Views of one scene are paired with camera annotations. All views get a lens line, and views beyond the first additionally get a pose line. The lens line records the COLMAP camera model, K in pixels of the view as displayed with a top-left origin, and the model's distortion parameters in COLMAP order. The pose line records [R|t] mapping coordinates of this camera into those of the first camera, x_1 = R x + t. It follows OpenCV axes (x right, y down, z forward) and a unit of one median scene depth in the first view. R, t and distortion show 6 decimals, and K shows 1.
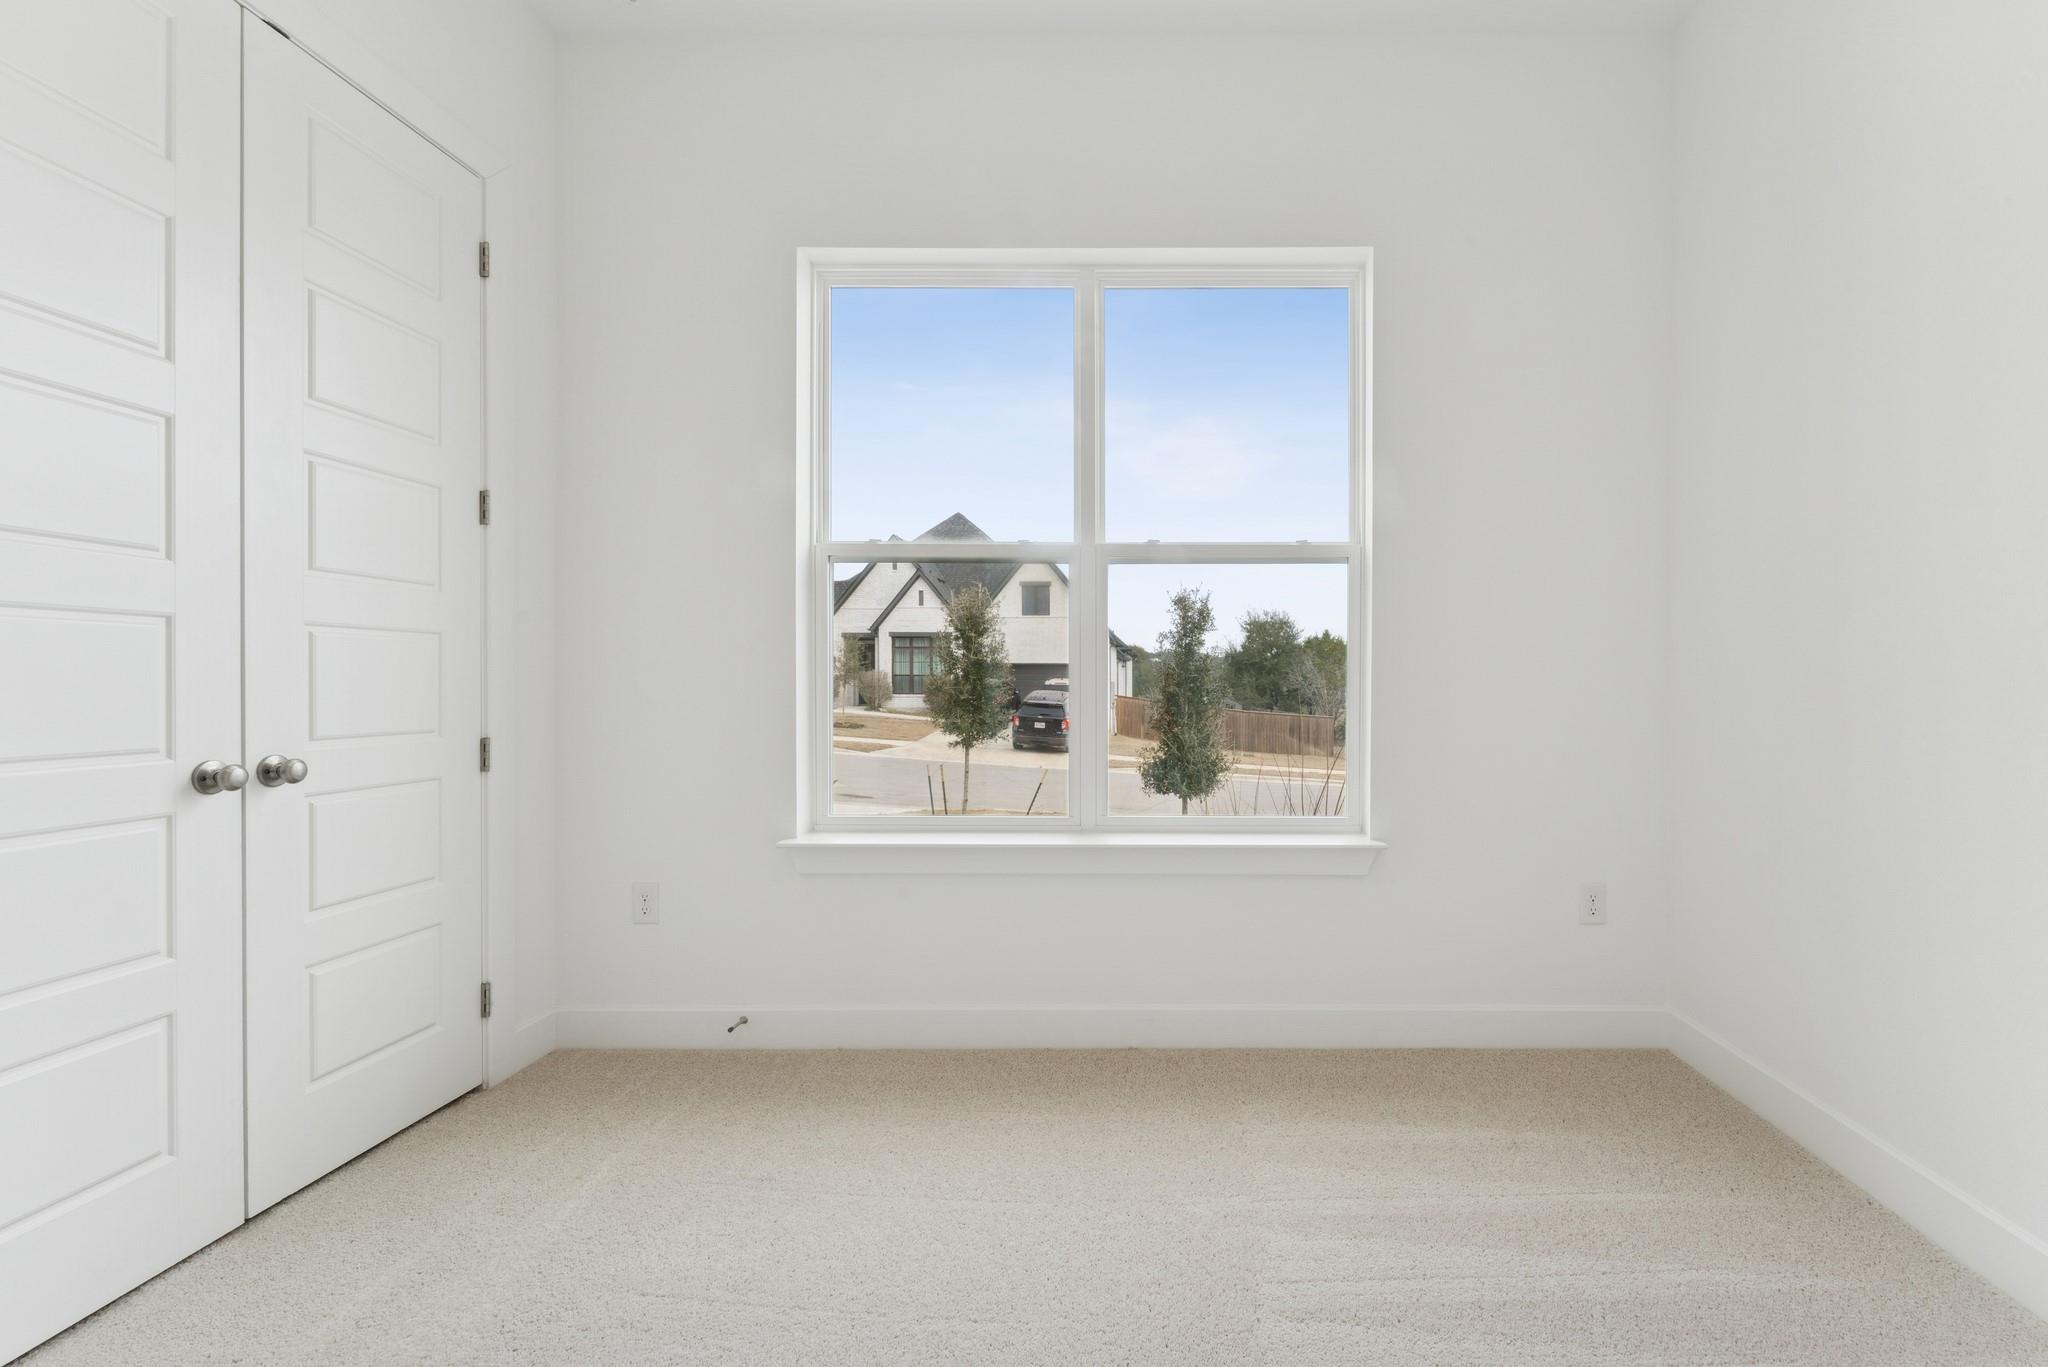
lens RADIAL K [[897.4, 0, 1163.6], [0, 897.4, 677.1], [0, 0, 1]] dist [-0.002323, -0.000242]
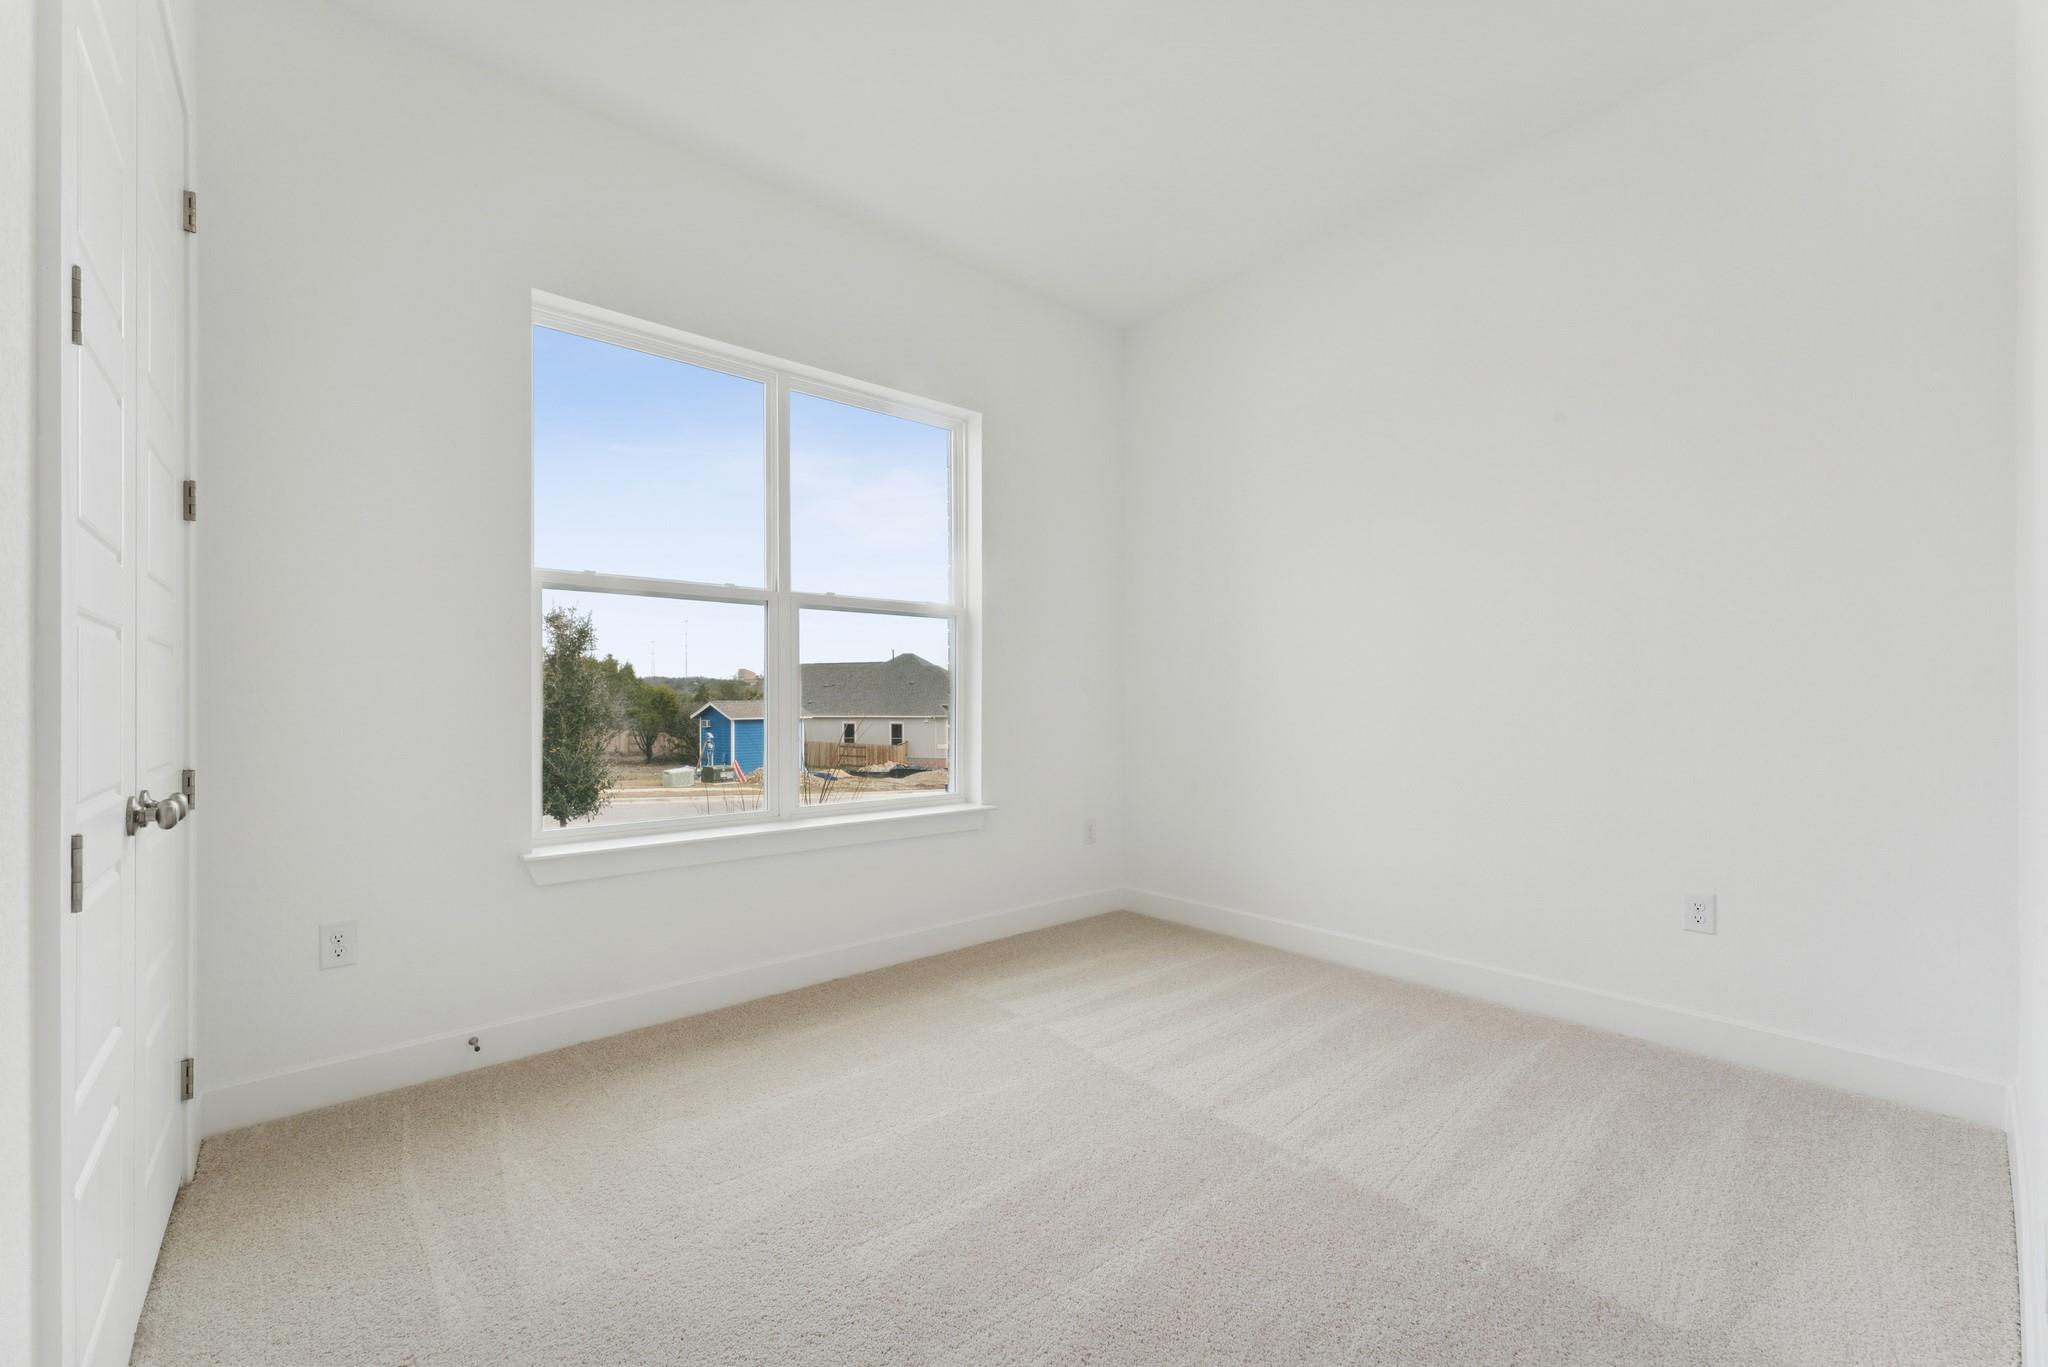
lens RADIAL K [[831.2, 0, 1024.0], [0, 831.2, 683.5], [0, 0, 1]] dist [-0.009827, -0.000050]
pose [[0.759630, 0.008098, 0.650305, -0.590306], [0.000716, 0.999911, -0.013288, -0.003404], [-0.650355, 0.010559, 0.759557, -0.101904]]
